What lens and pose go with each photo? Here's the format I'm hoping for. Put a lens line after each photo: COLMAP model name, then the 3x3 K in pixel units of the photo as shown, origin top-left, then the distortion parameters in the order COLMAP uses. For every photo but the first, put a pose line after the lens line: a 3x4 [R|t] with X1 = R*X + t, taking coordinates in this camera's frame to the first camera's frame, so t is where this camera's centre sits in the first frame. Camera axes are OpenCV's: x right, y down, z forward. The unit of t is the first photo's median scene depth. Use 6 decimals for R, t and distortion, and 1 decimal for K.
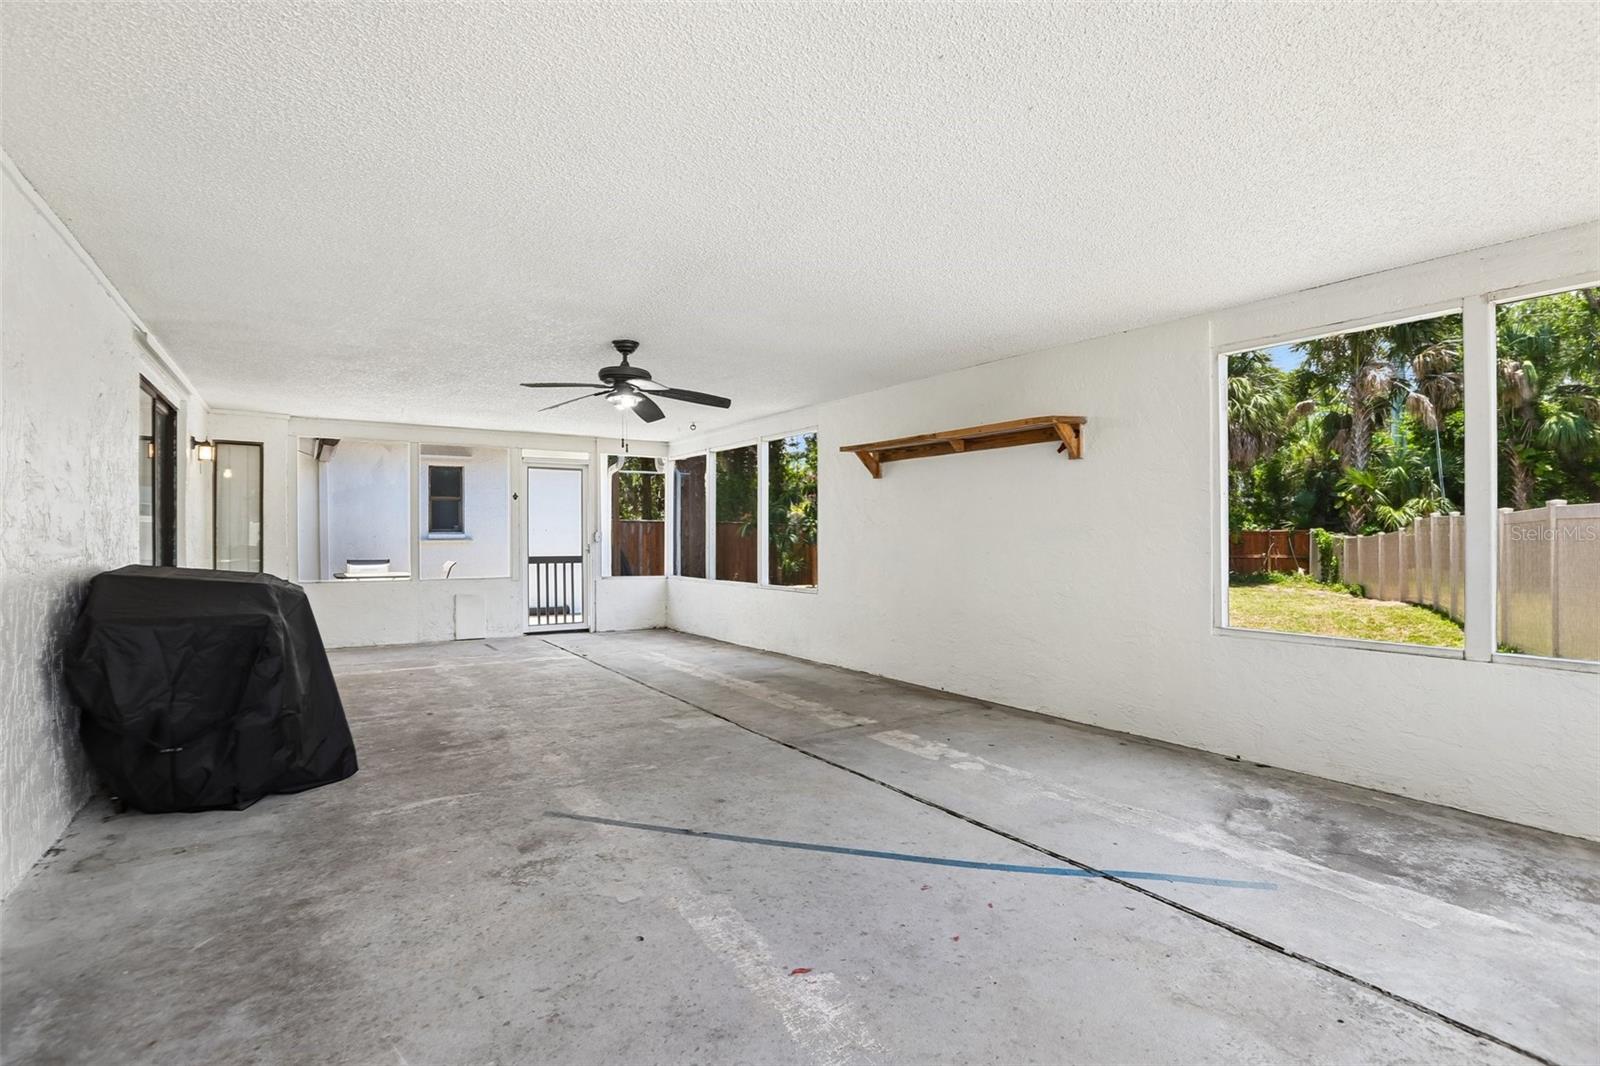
lens RADIAL K [[736.9, 0, 796.1], [0, 736.9, 536.5], [0, 0, 1]] dist [-0.029481, 0.012485]
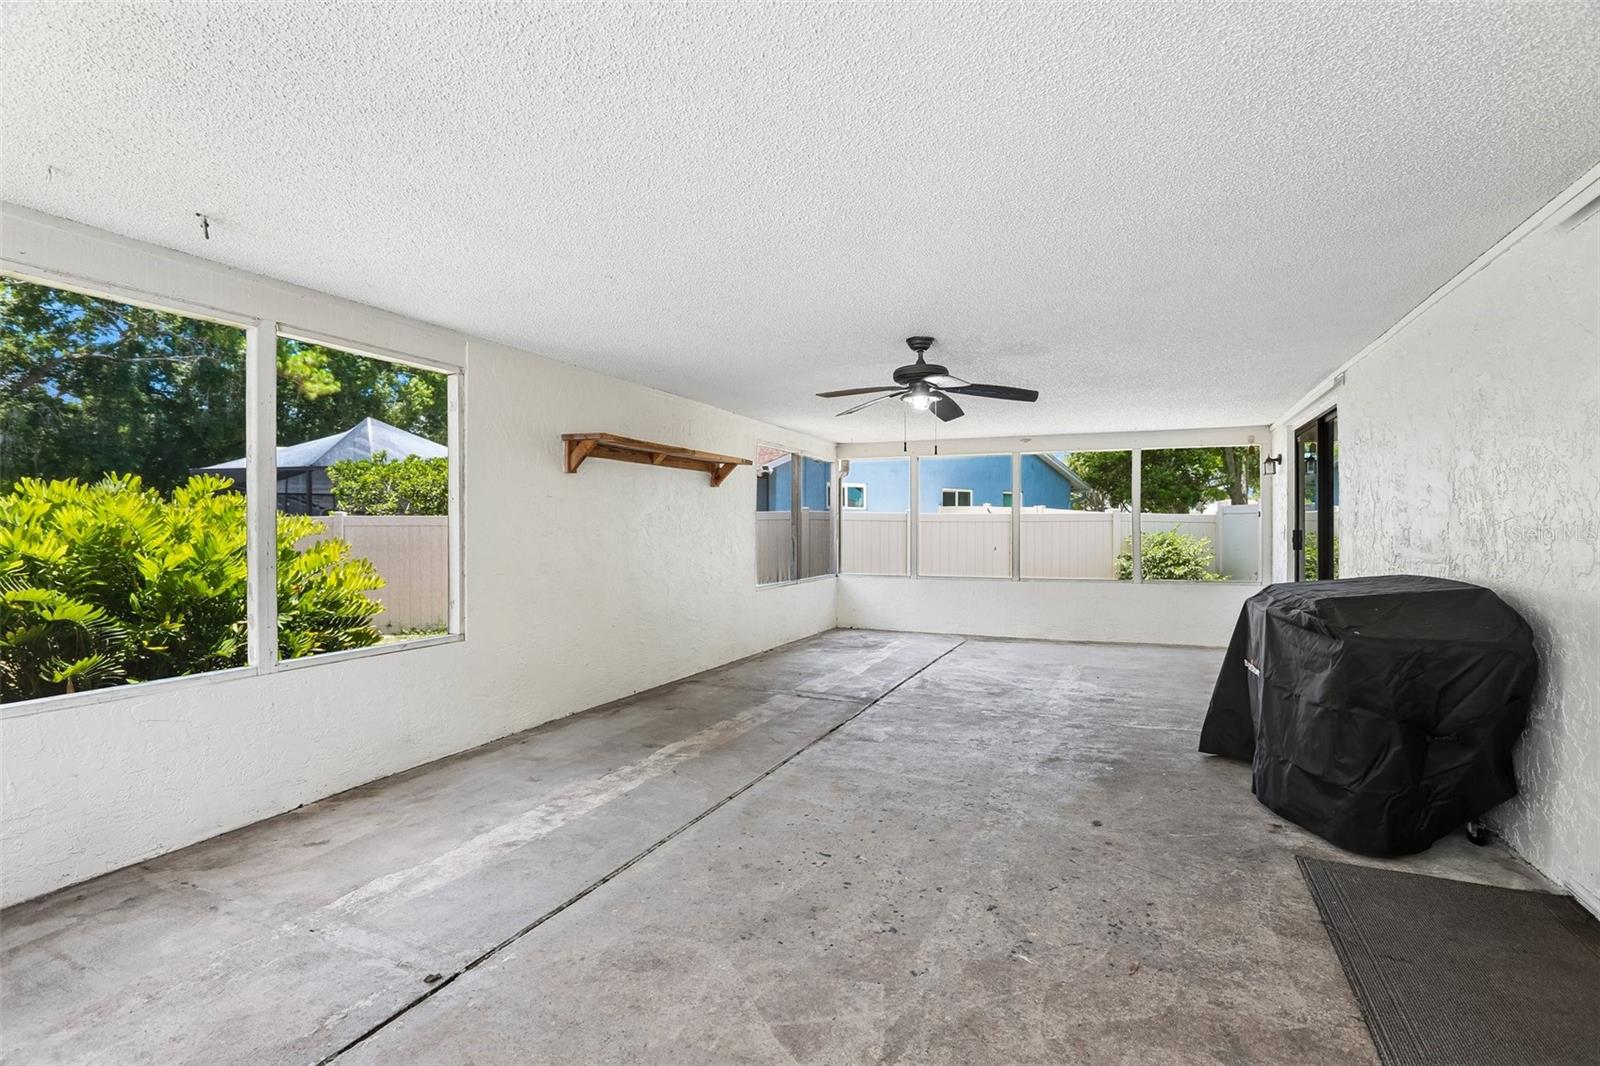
lens RADIAL K [[736.9, 0, 796.1], [0, 736.9, 528.4], [0, 0, 1]] dist [-0.029481, 0.012485]
pose [[-0.523961, 0.006925, 0.851714, -1.118437], [0.002583, 0.999975, -0.006541, -0.016748], [-0.851738, -0.001227, -0.523966, 1.916440]]
